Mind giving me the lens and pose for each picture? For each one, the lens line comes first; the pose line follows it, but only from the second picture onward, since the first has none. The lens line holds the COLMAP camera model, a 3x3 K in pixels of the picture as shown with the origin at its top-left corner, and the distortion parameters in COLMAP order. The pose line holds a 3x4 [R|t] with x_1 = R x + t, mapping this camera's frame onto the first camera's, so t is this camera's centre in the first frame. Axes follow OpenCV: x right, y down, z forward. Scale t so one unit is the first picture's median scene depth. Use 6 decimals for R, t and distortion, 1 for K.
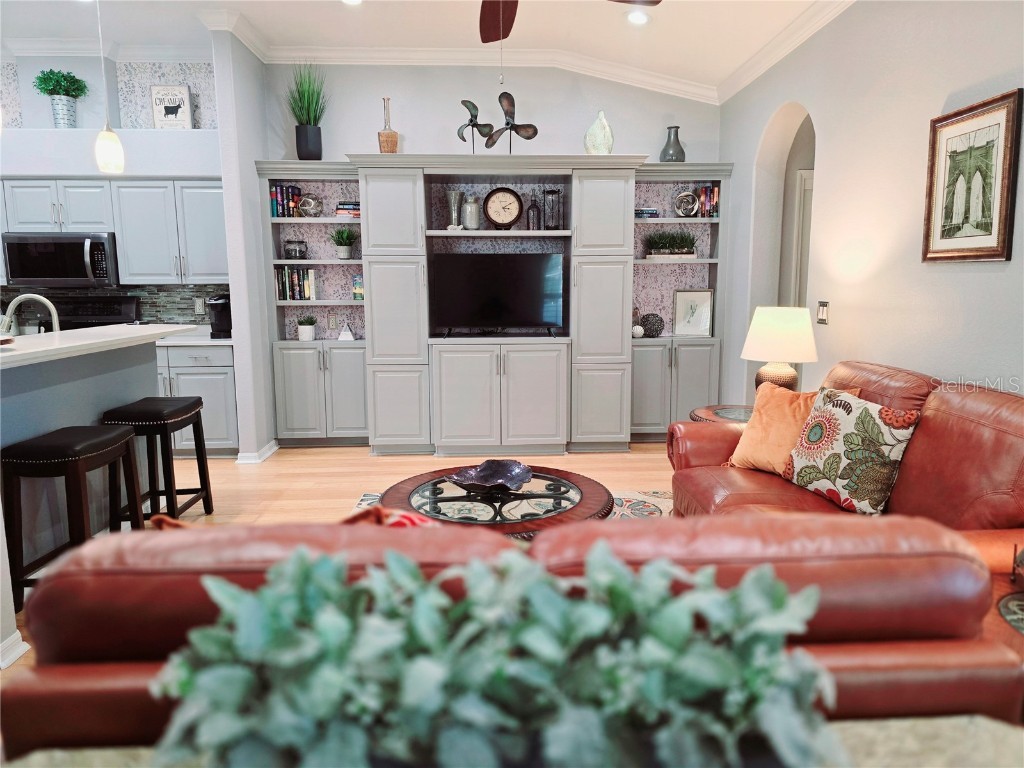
lens RADIAL K [[690.4, 0, 512.0], [0, 690.4, 384.0], [0, 0, 1]] dist [0.060585, -0.058675]
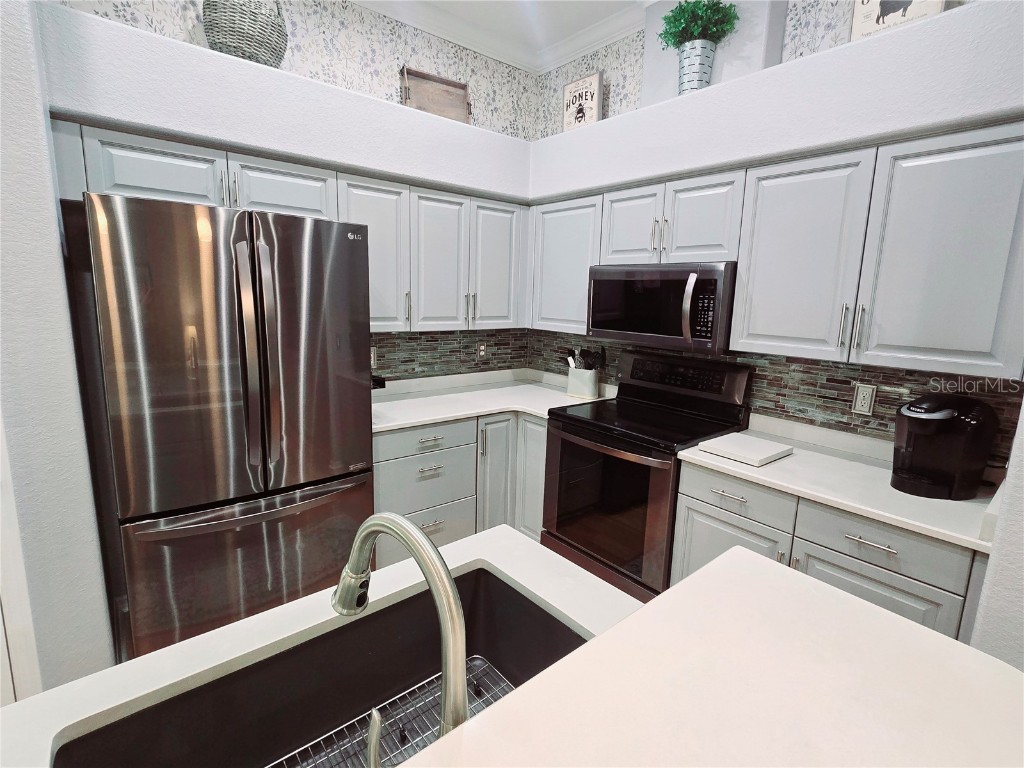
lens RADIAL K [[488.1, 0, 517.3], [0, 488.1, 376.3], [0, 0, 1]] dist [-0.003348, -0.000765]
pose [[0.617246, 0.154292, -0.771493, -0.355912], [-0.144959, 0.986097, 0.081234, -0.129929], [0.773301, 0.061694, 0.631031, 0.614148]]
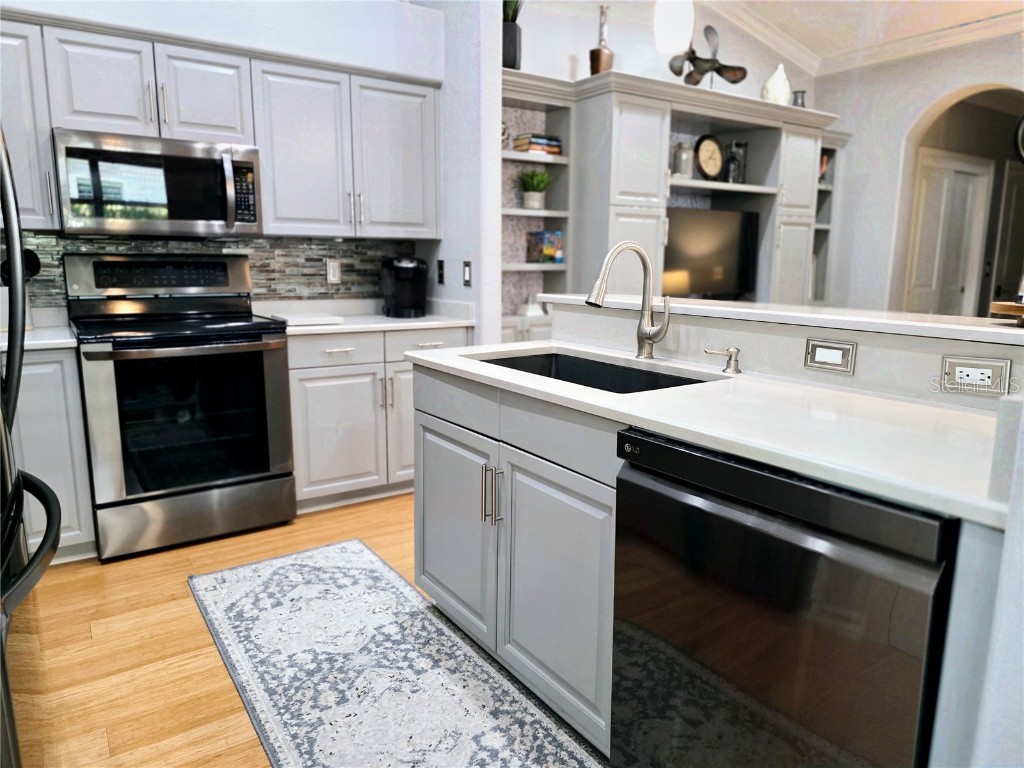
lens RADIAL K [[690.4, 0, 512.0], [0, 690.4, 384.0], [0, 0, 1]] dist [0.060585, -0.058675]
pose [[0.854187, -0.081032, 0.513612, -0.705847], [0.063182, 0.996638, 0.052162, -0.029482], [-0.516112, -0.012105, 0.856435, 0.364480]]
